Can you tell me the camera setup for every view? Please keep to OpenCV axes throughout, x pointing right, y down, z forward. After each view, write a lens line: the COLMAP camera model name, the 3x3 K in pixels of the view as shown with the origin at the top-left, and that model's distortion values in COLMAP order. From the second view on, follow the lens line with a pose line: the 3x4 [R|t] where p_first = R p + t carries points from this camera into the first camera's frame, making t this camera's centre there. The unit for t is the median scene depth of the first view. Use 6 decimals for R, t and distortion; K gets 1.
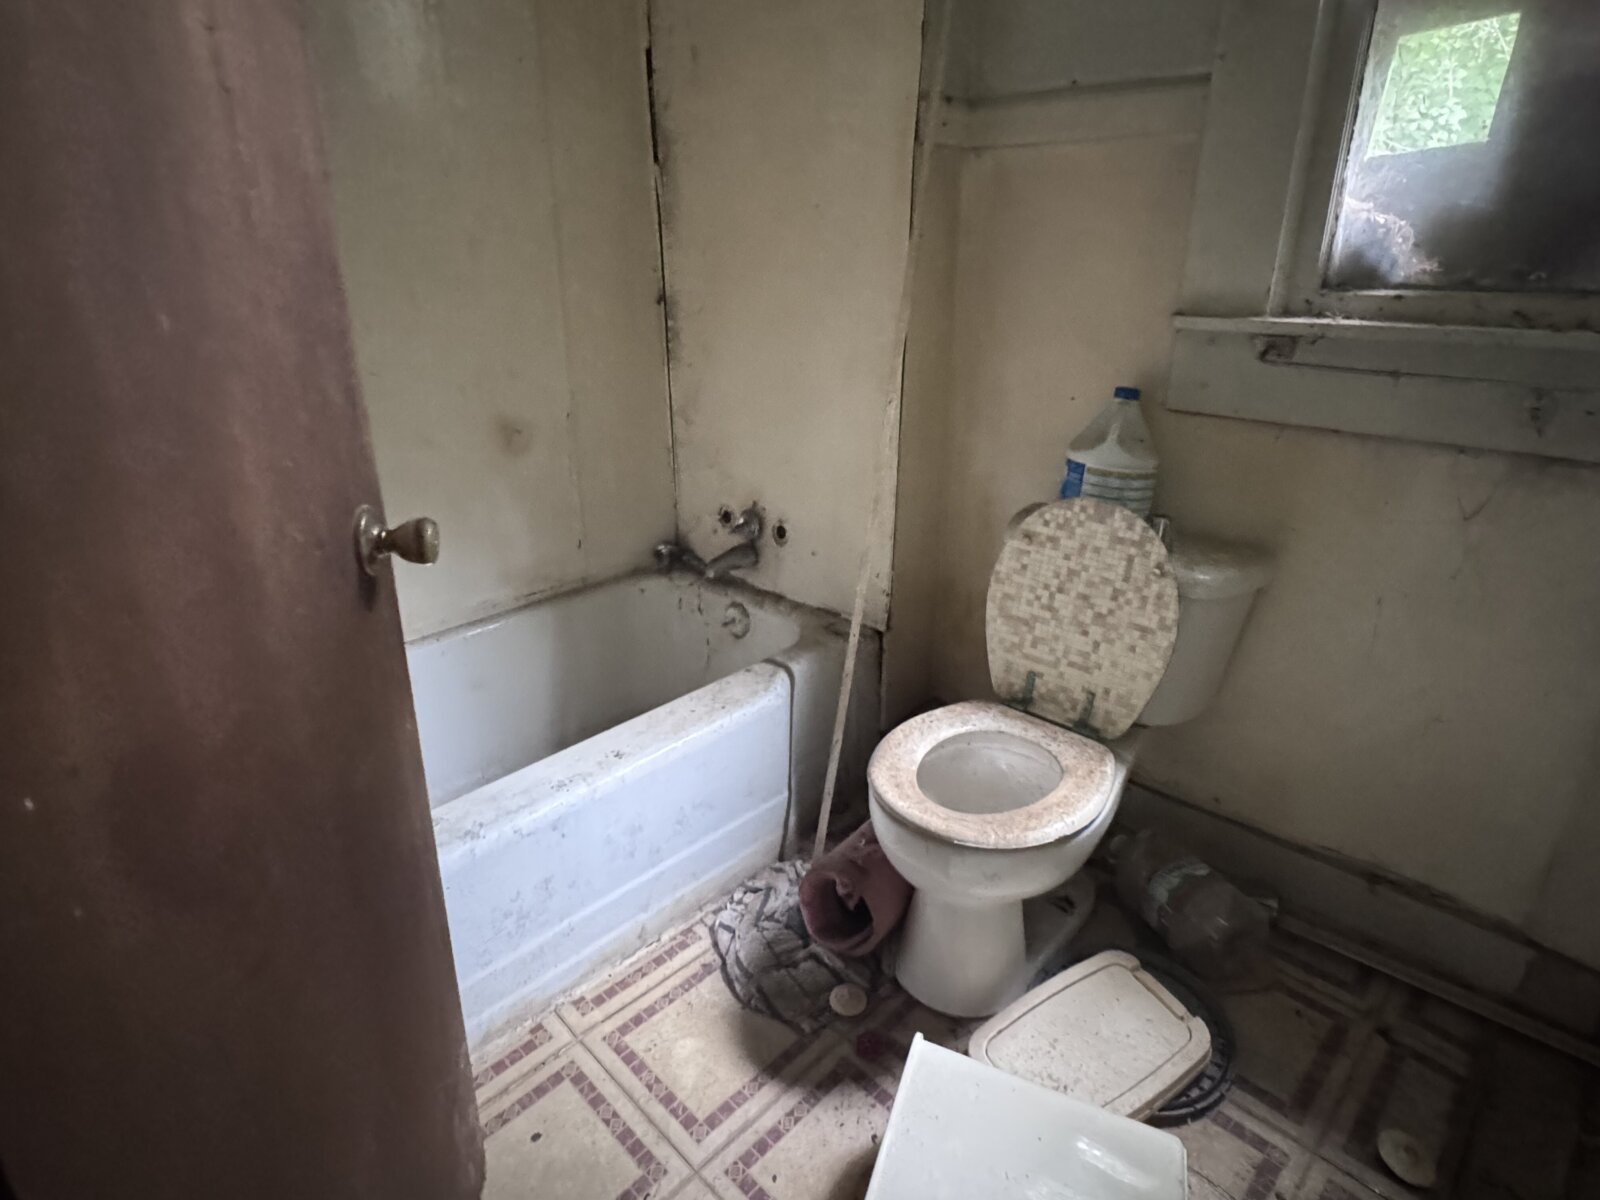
lens RADIAL K [[894.4, 0, 803.0], [0, 894.4, 595.2], [0, 0, 1]] dist [-0.003500, 0.001272]
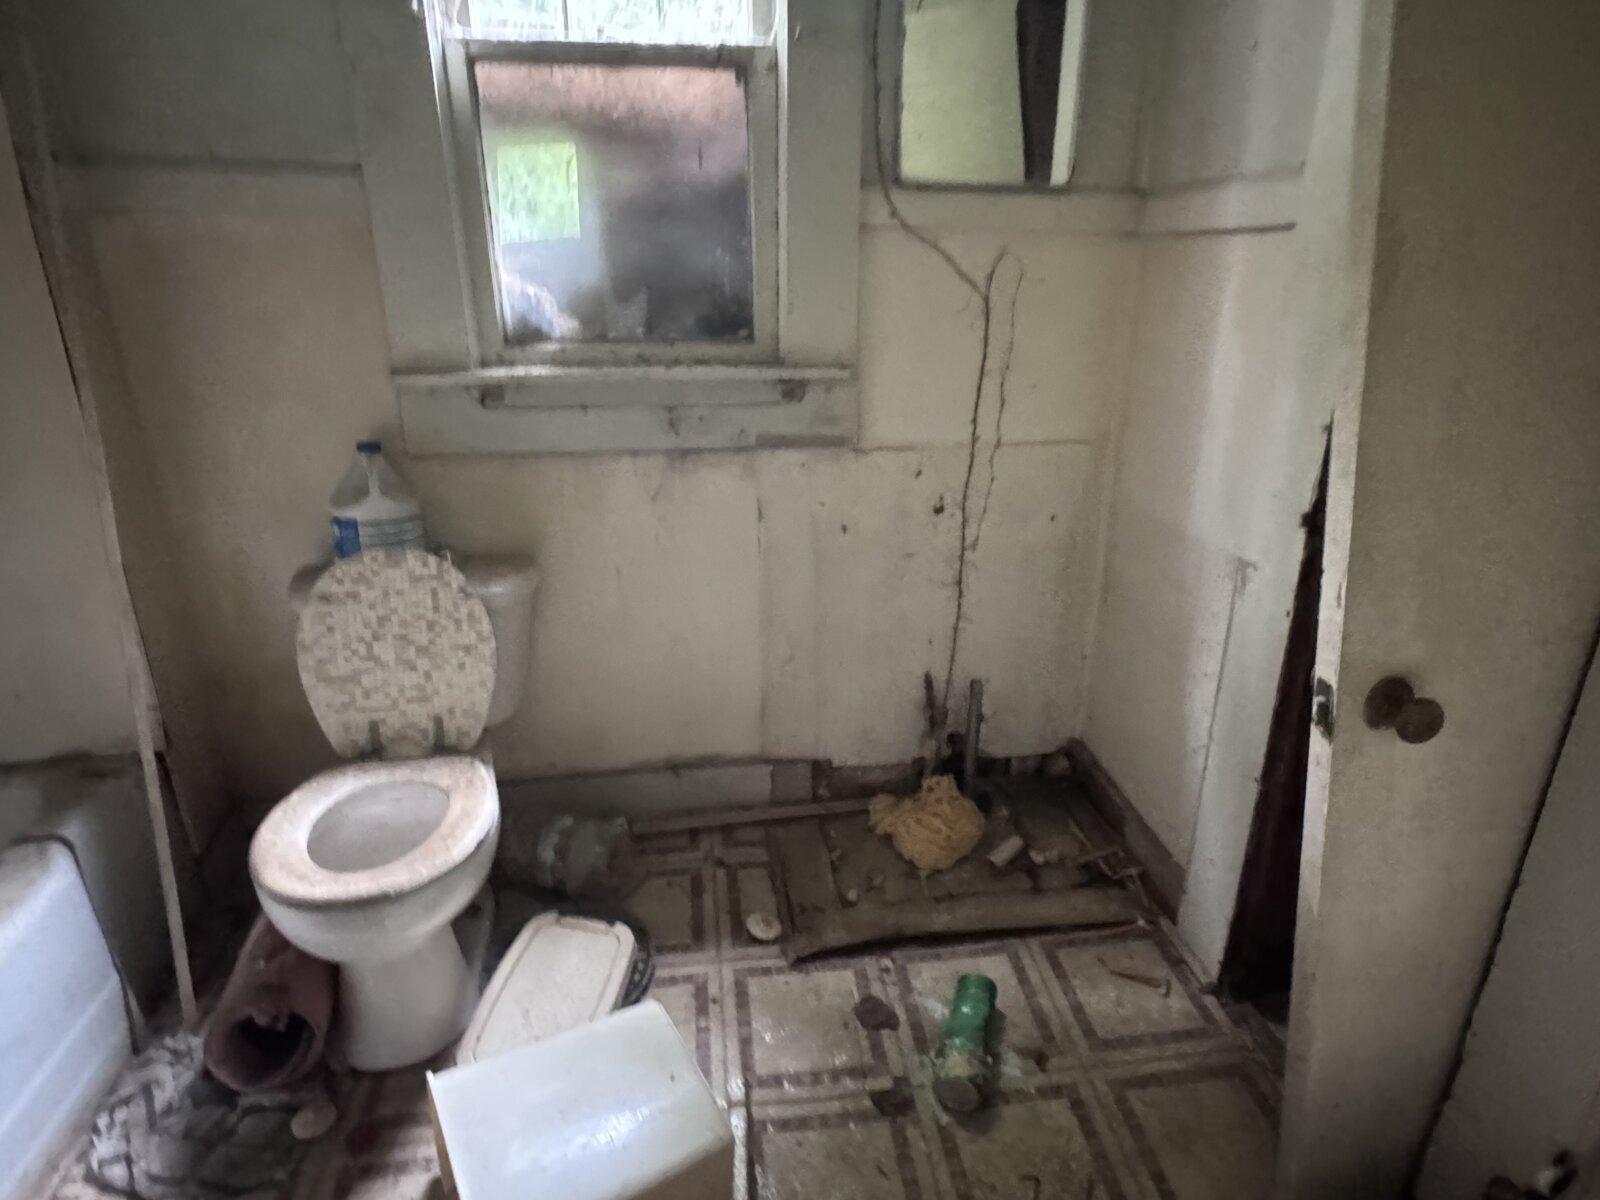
lens RADIAL K [[894.4, 0, 800.8], [0, 894.4, 595.3], [0, 0, 1]] dist [-0.003500, 0.001272]
pose [[0.612166, -0.271934, 0.742499, -0.185445], [0.289499, 0.950886, 0.109572, -0.025718], [-0.735828, 0.147877, 0.660824, -0.078168]]
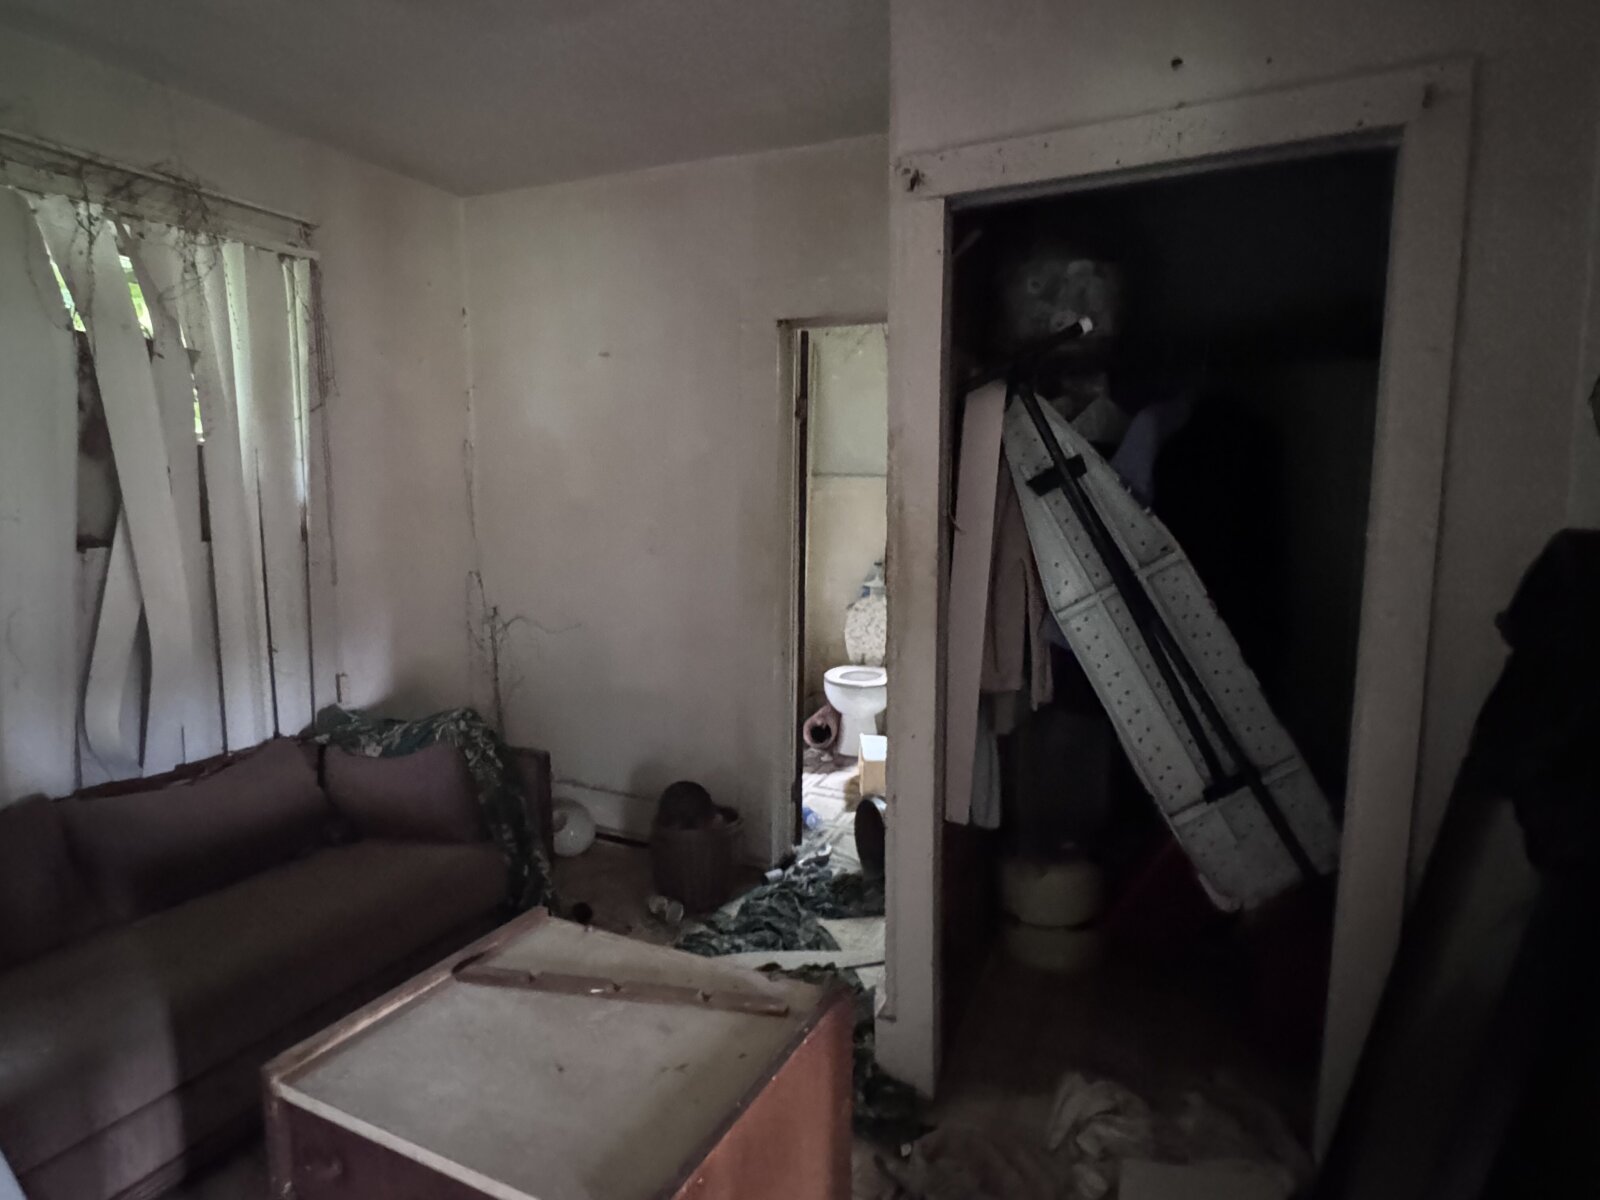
lens RADIAL K [[894.4, 0, 800.8], [0, 894.4, 598.9], [0, 0, 1]] dist [-0.003500, 0.001272]
pose [[0.940739, -0.056710, 0.334357, -1.036632], [0.131624, 0.969688, -0.205866, 0.549681], [-0.312548, 0.237676, 0.919687, -1.933858]]
